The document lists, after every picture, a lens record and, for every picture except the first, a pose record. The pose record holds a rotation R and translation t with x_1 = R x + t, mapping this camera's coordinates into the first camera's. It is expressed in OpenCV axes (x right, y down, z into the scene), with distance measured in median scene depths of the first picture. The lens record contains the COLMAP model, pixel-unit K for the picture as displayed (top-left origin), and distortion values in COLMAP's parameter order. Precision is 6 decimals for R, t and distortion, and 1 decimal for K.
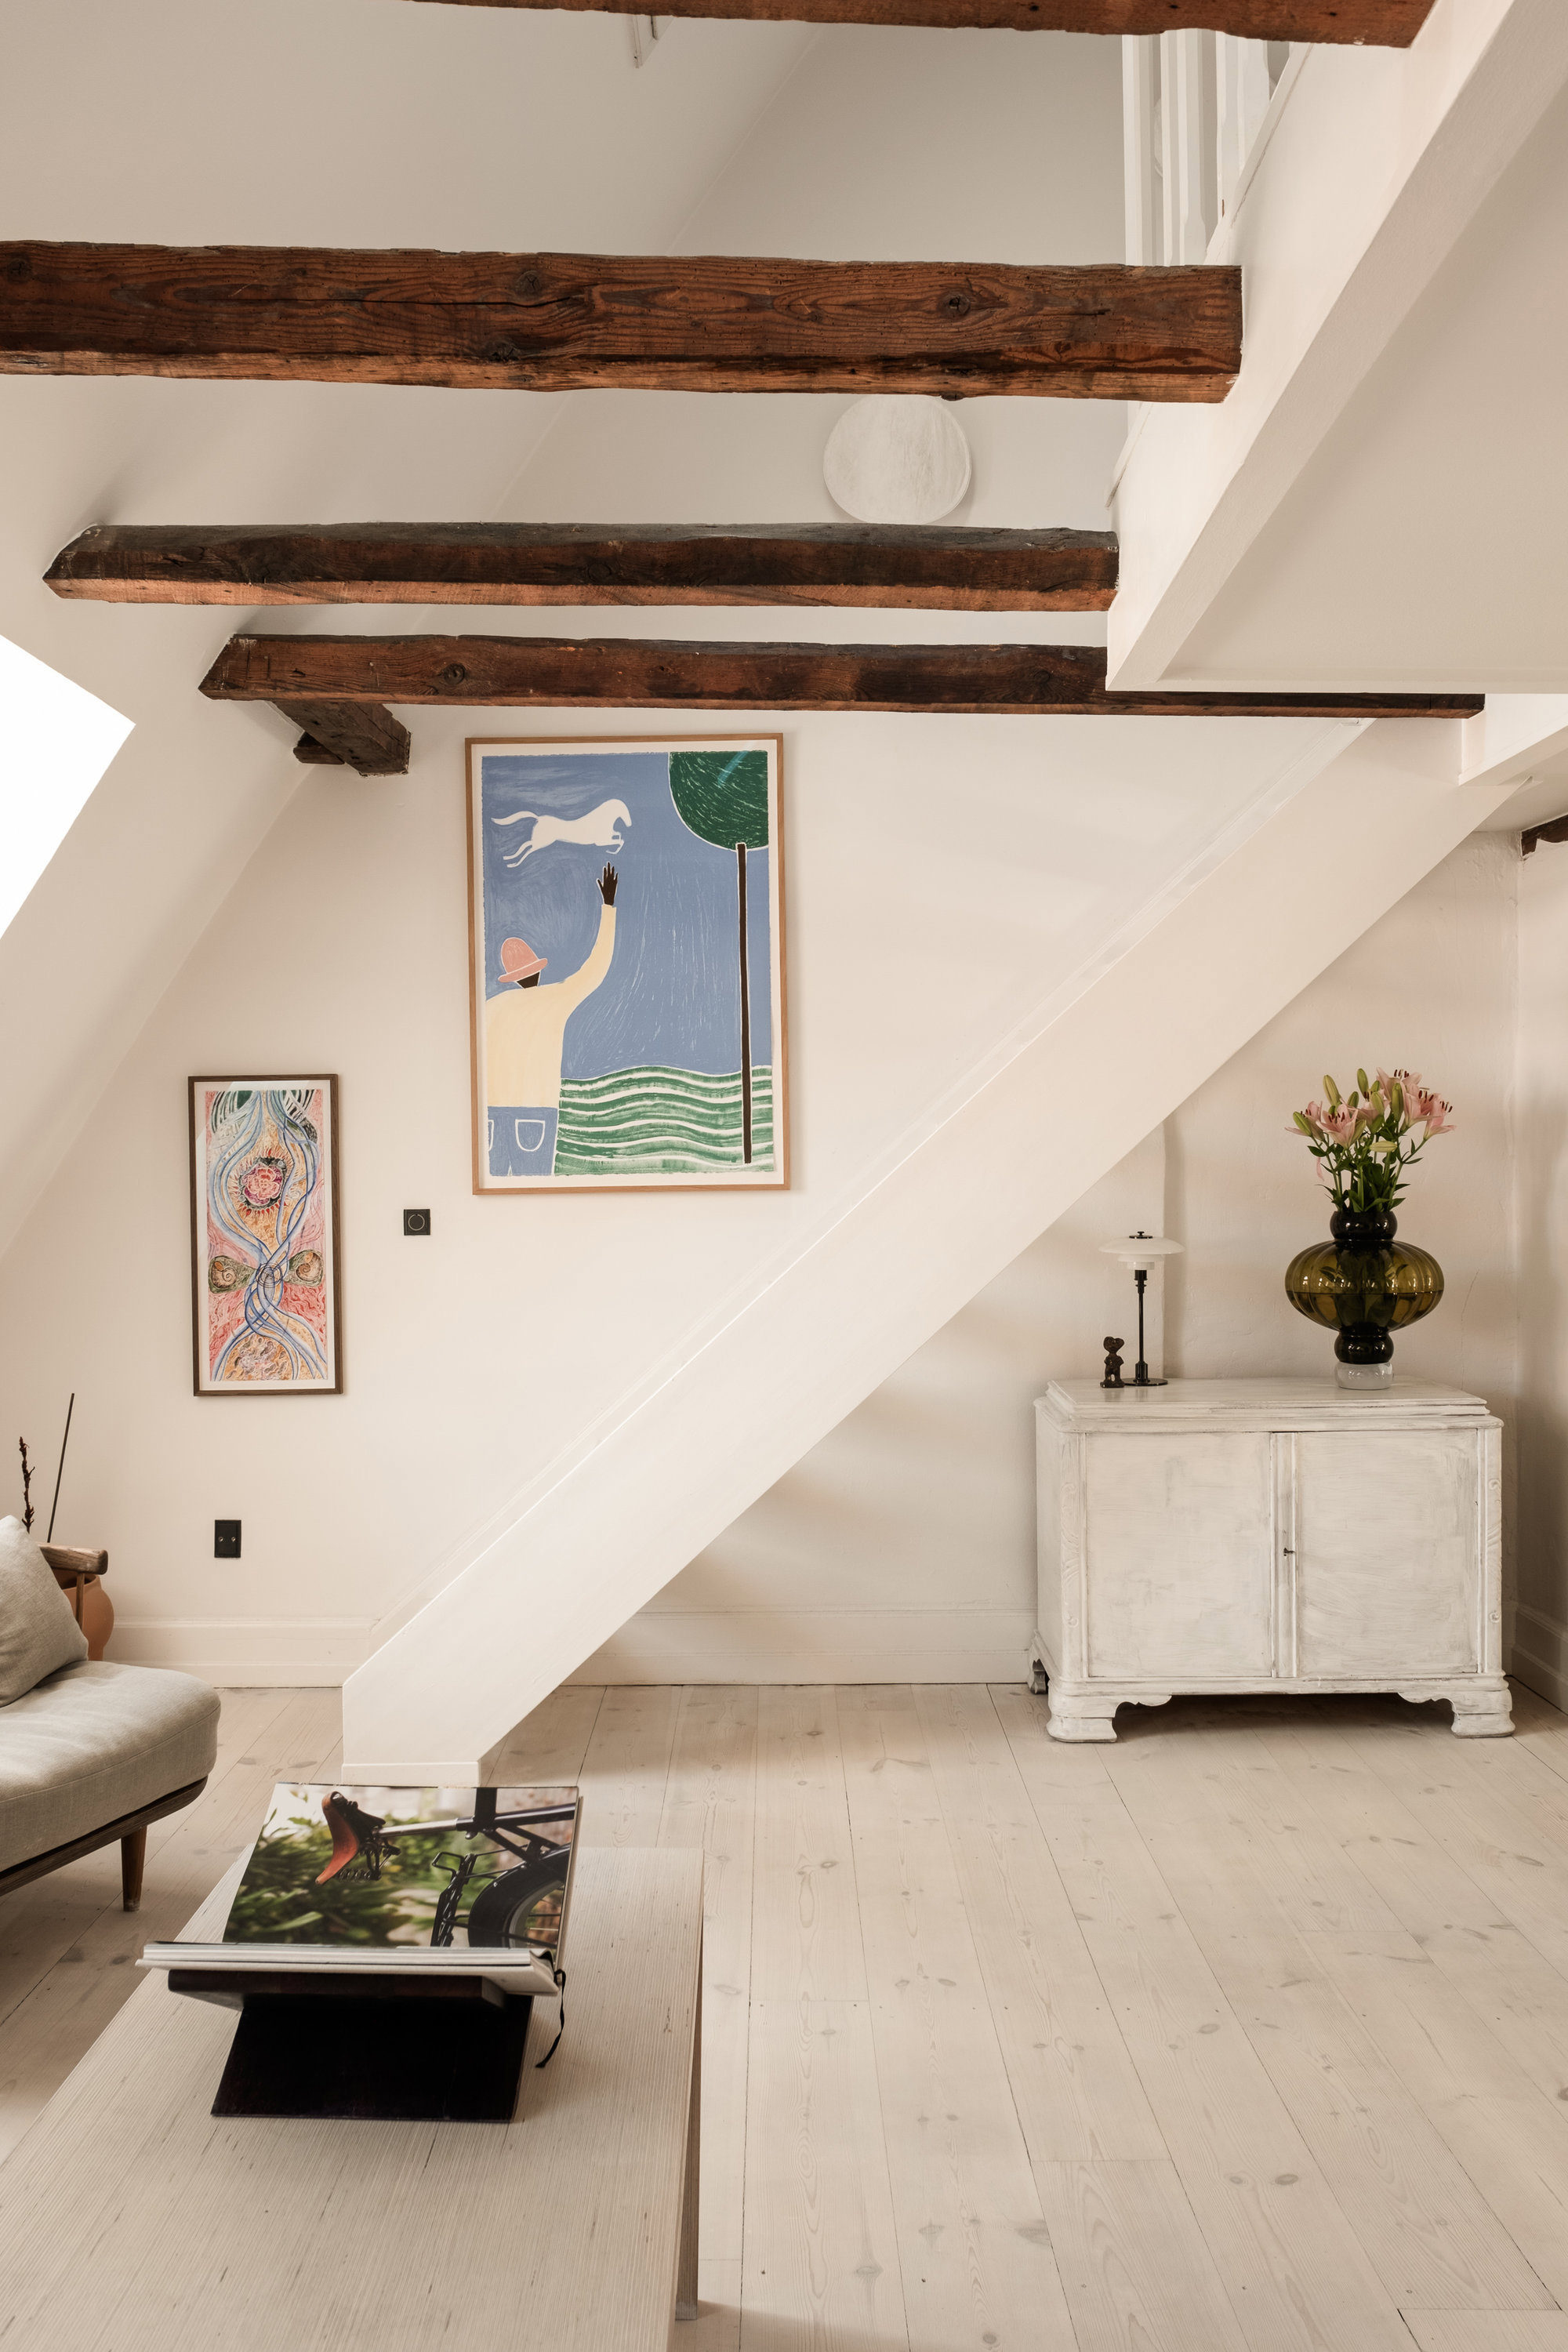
lens RADIAL K [[2179.8, 0, 784.1], [0, 2179.8, 1196.6], [0, 0, 1]] dist [-0.007393, 0.000000]
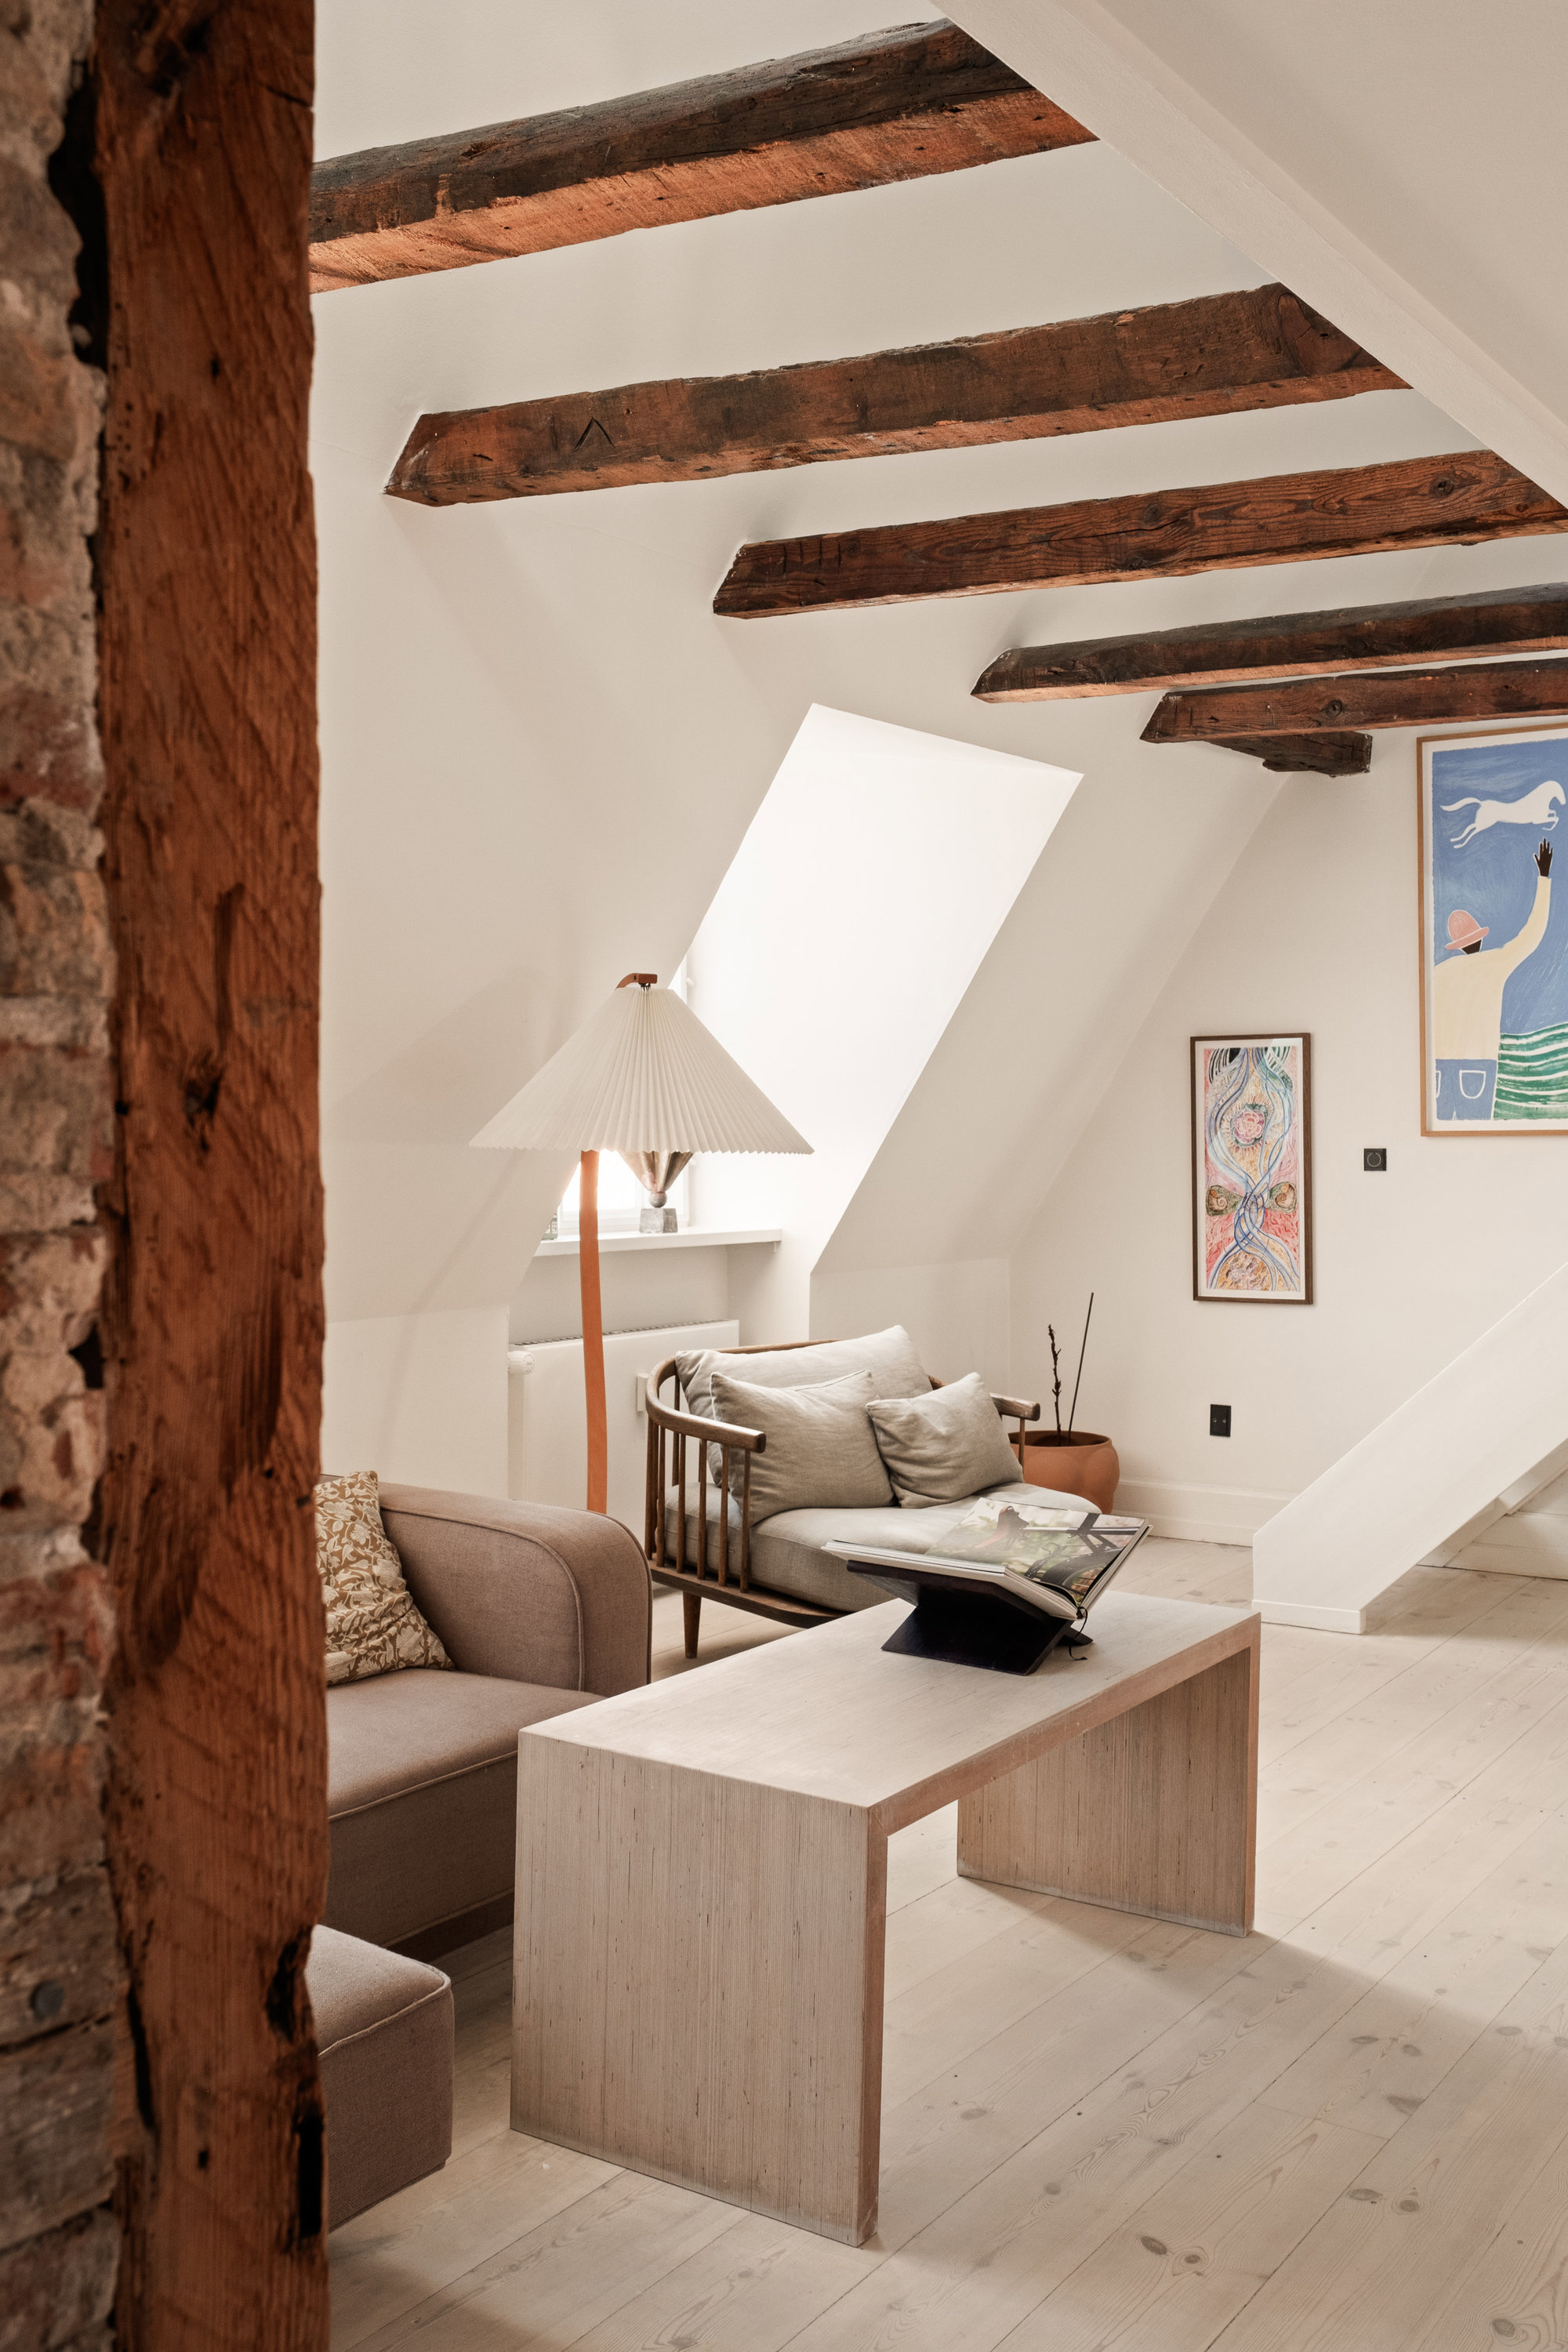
lens RADIAL K [[2258.6, 0, 786.7], [0, 2258.6, 1160.6], [0, 0, 1]] dist [-0.004482, 0.000000]
pose [[0.836636, 0.014212, -0.547575, 0.230241], [-0.005258, 0.999826, 0.017916, -0.007715], [0.547734, -0.012110, 0.836565, -0.177084]]
